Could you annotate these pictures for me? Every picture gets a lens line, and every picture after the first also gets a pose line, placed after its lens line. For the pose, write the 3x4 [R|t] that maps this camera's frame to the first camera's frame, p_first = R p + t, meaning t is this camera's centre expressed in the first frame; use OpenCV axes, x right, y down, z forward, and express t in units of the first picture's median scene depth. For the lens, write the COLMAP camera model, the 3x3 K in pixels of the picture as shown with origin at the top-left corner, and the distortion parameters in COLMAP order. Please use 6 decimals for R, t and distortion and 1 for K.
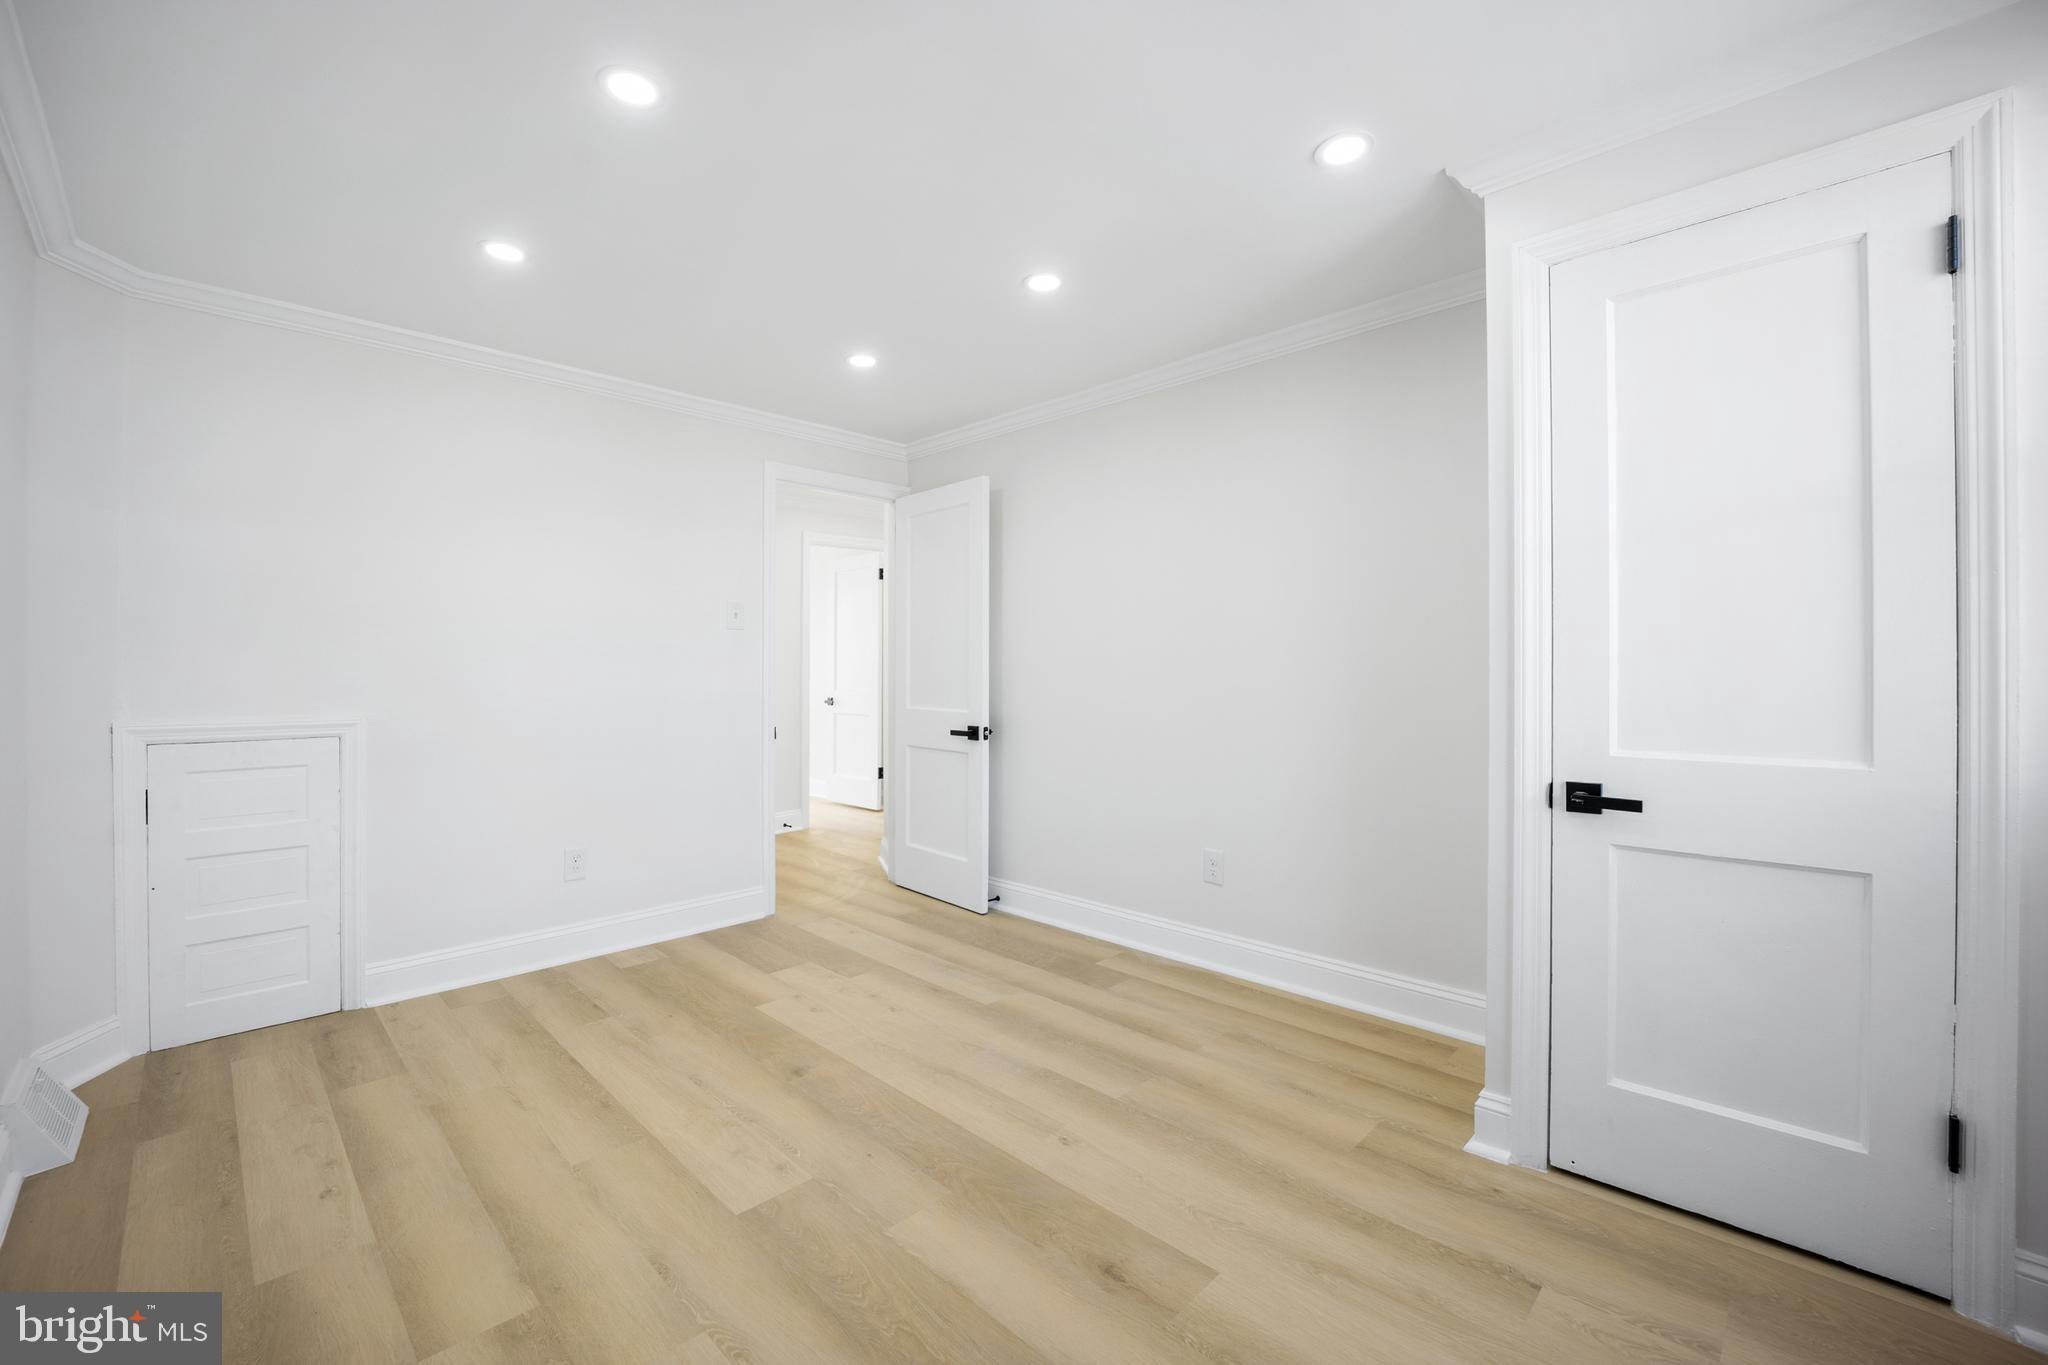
lens RADIAL K [[835.1, 0, 1021.0], [0, 835.1, 678.6], [0, 0, 1]] dist [-0.013522, -0.005948]
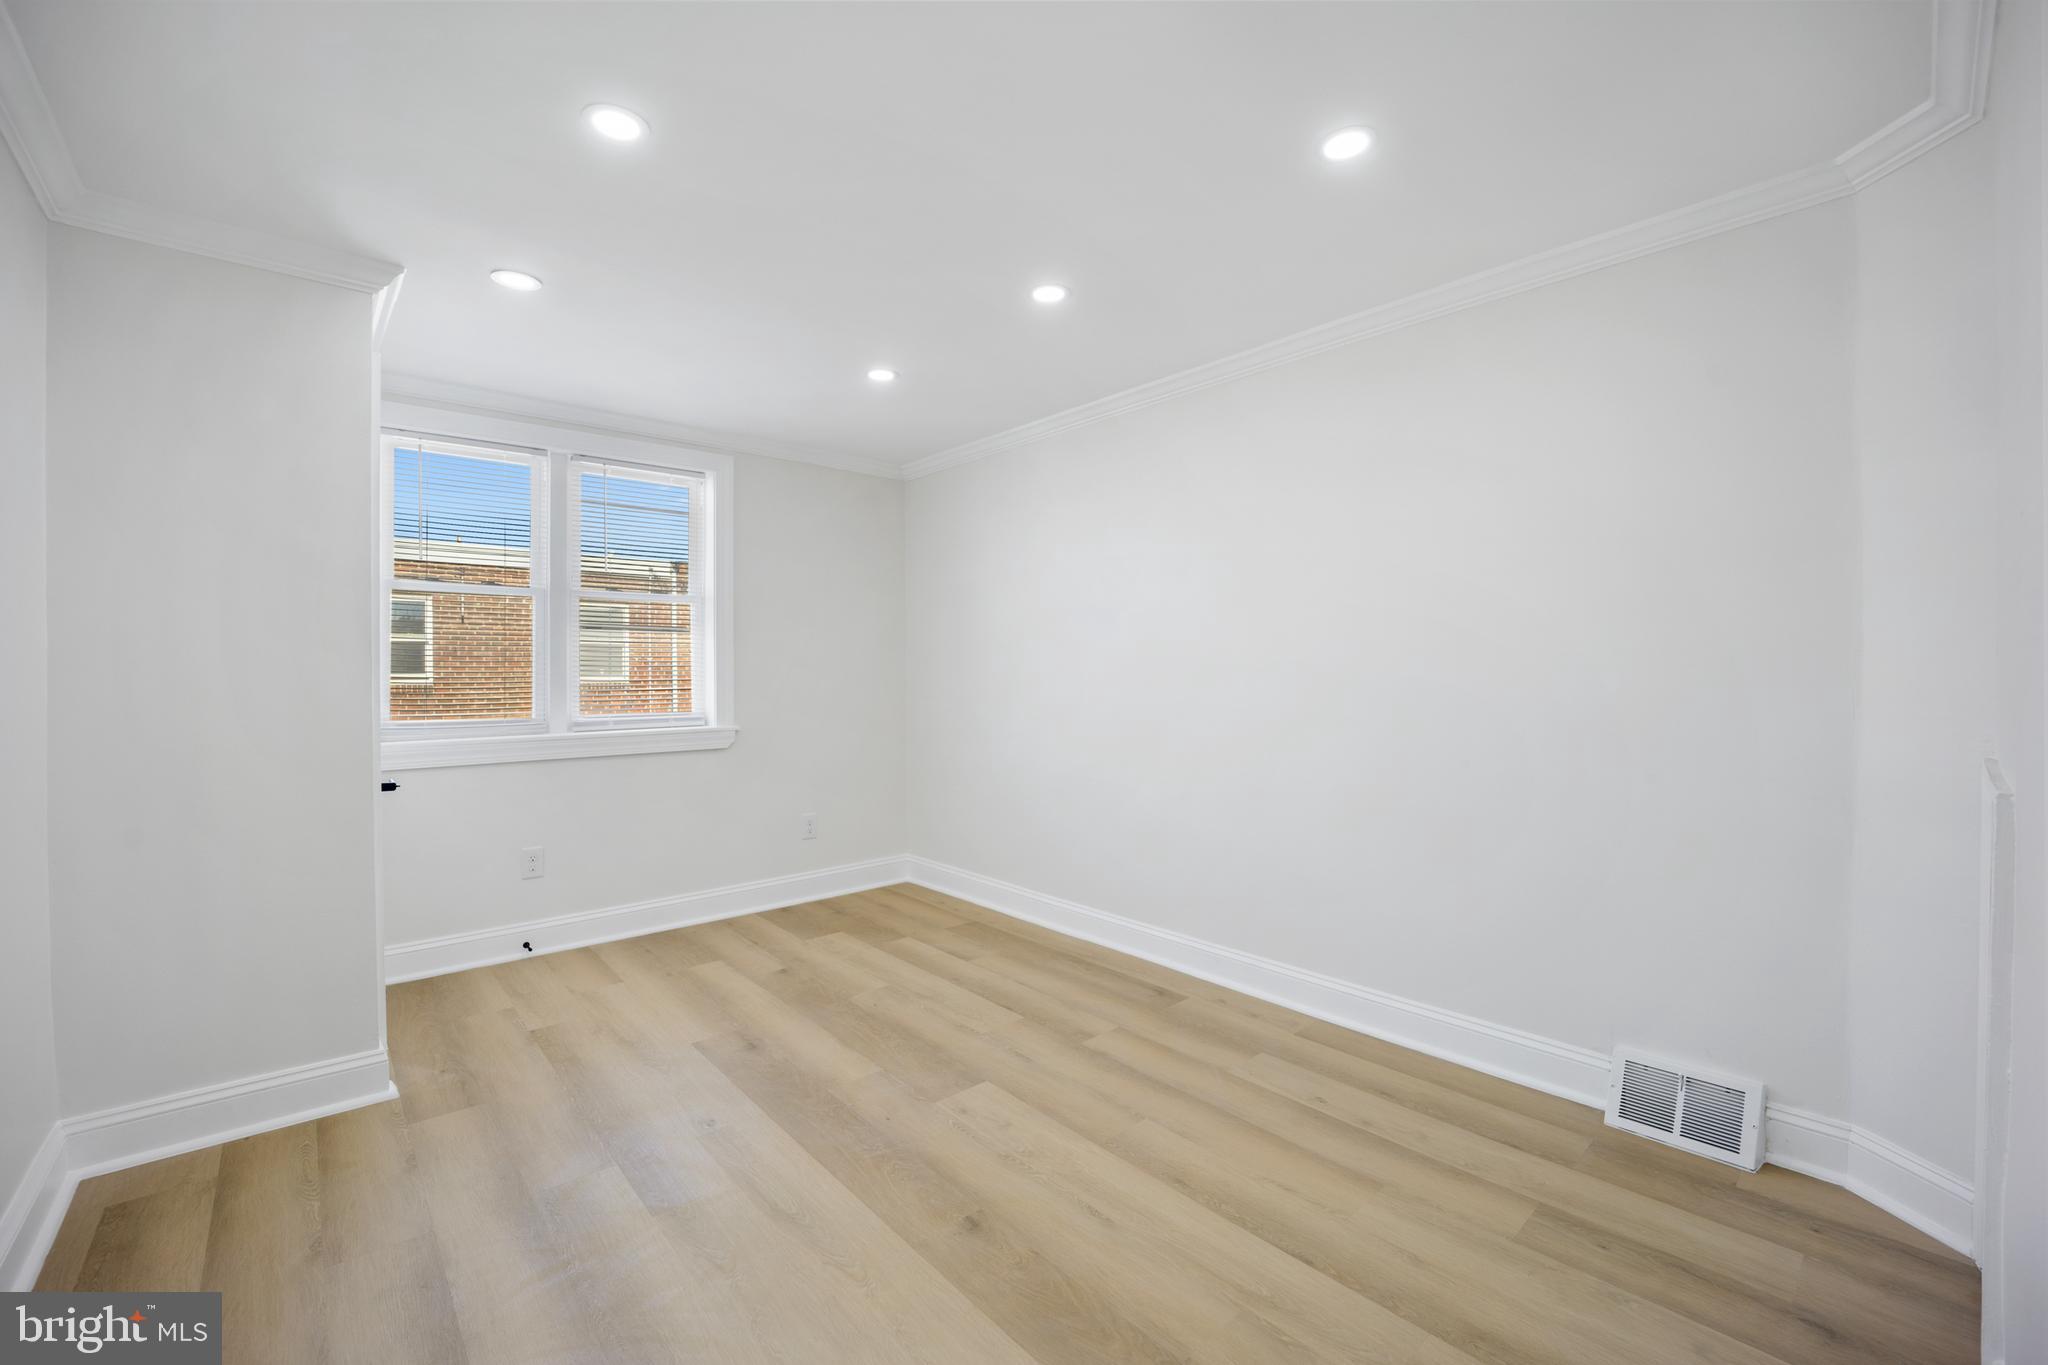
lens RADIAL K [[835.1, 0, 1021.0], [0, 835.1, 678.6], [0, 0, 1]] dist [-0.013522, -0.005948]
pose [[-0.997575, 0.012310, 0.068506, -0.446932], [0.013719, 0.999703, 0.020139, -0.044138], [-0.068237, 0.021030, -0.997447, 2.099689]]
